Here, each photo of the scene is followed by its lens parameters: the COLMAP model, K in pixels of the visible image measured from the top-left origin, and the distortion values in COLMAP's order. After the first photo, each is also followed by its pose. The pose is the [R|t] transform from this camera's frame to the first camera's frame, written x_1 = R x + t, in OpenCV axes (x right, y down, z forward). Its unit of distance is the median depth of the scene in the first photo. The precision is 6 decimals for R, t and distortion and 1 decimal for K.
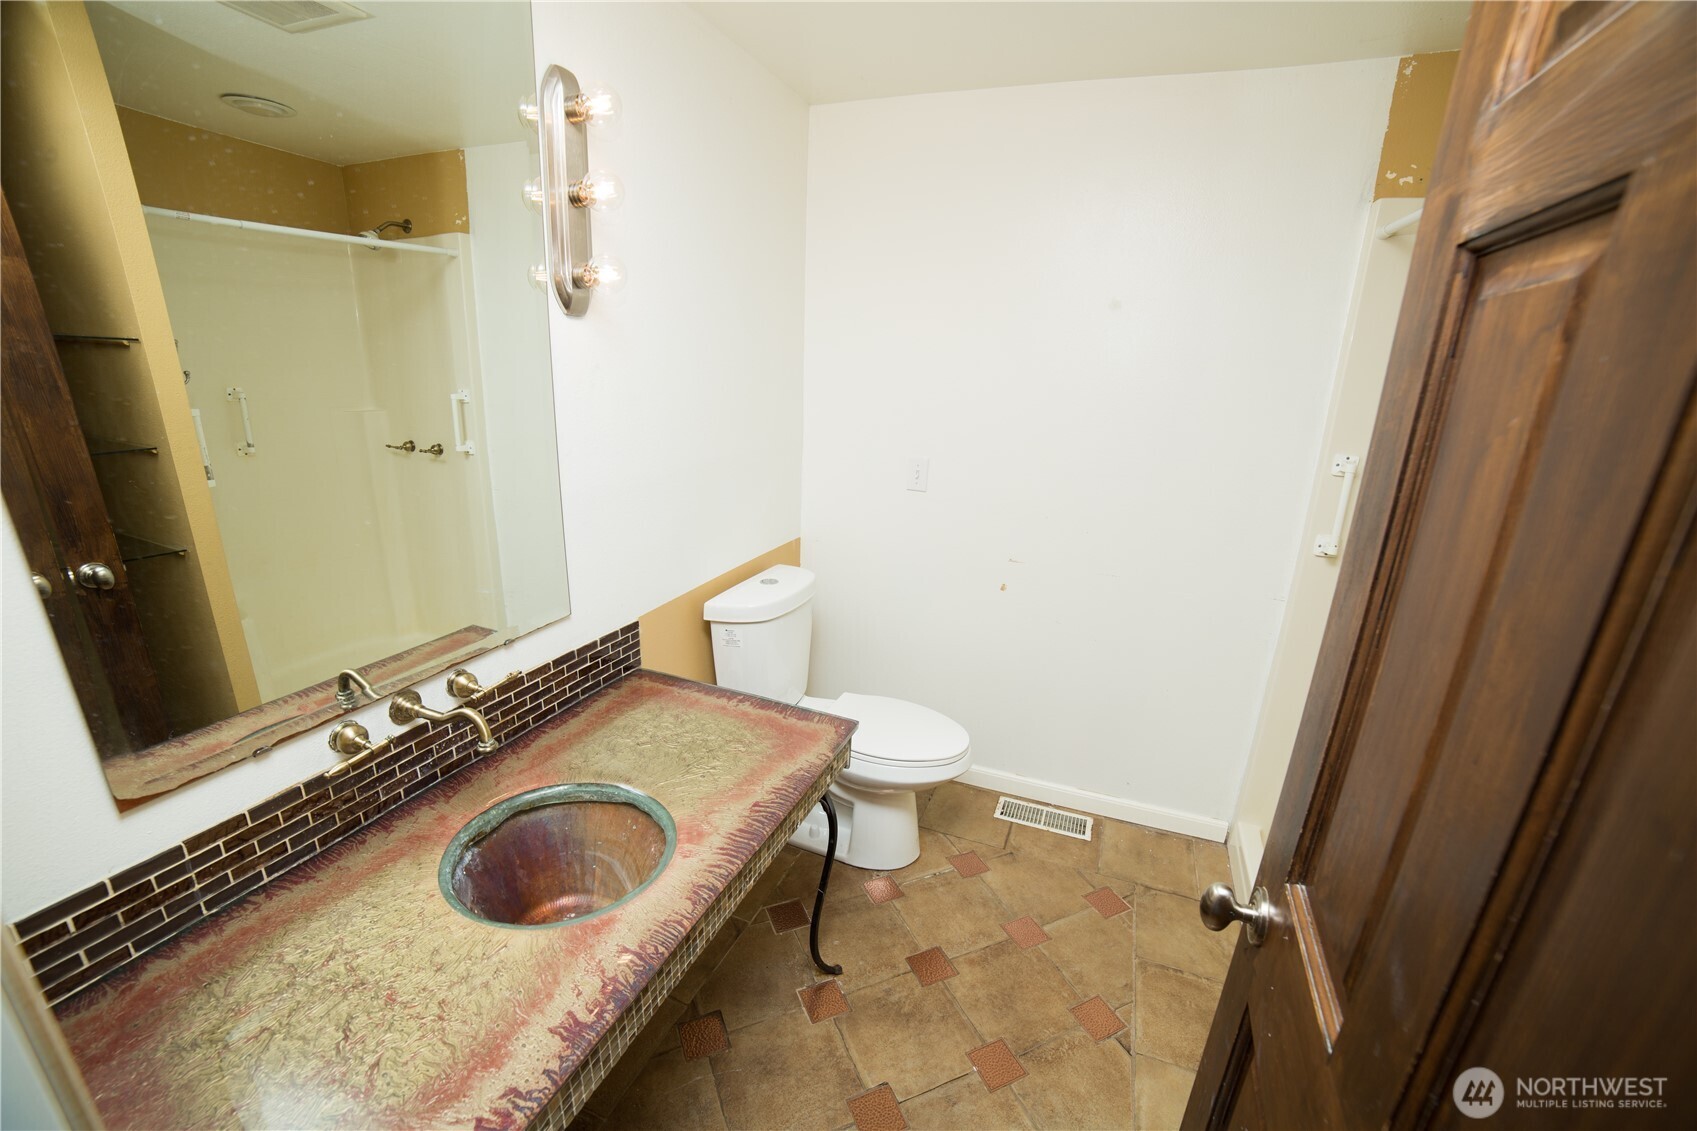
lens RADIAL K [[686.4, 0, 854.0], [0, 686.4, 567.9], [0, 0, 1]] dist [-0.103088, 0.033310]
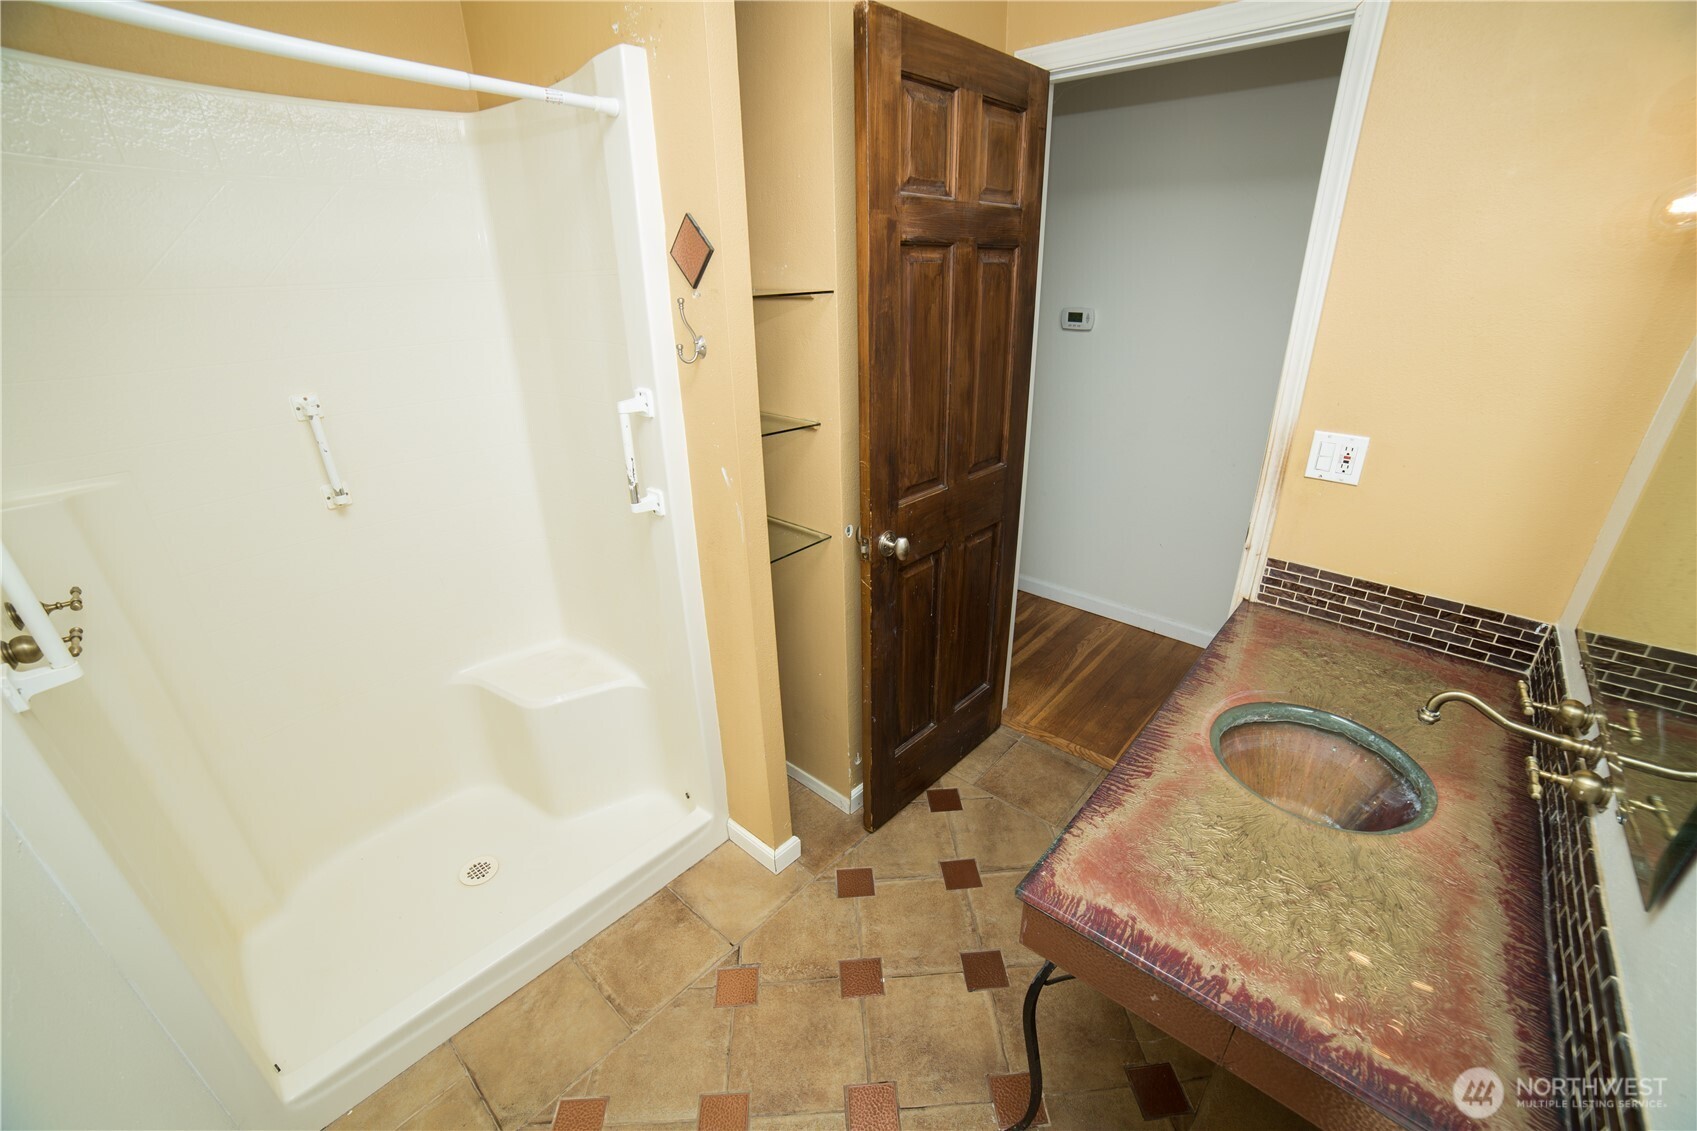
lens RADIAL K [[686.4, 0, 854.0], [0, 686.4, 567.9], [0, 0, 1]] dist [-0.103088, 0.033310]
pose [[-0.936945, -0.160545, 0.310418, 0.002491], [0.084384, 0.758026, 0.646743, -0.440687], [-0.339137, 0.632157, -0.696681, 1.322714]]
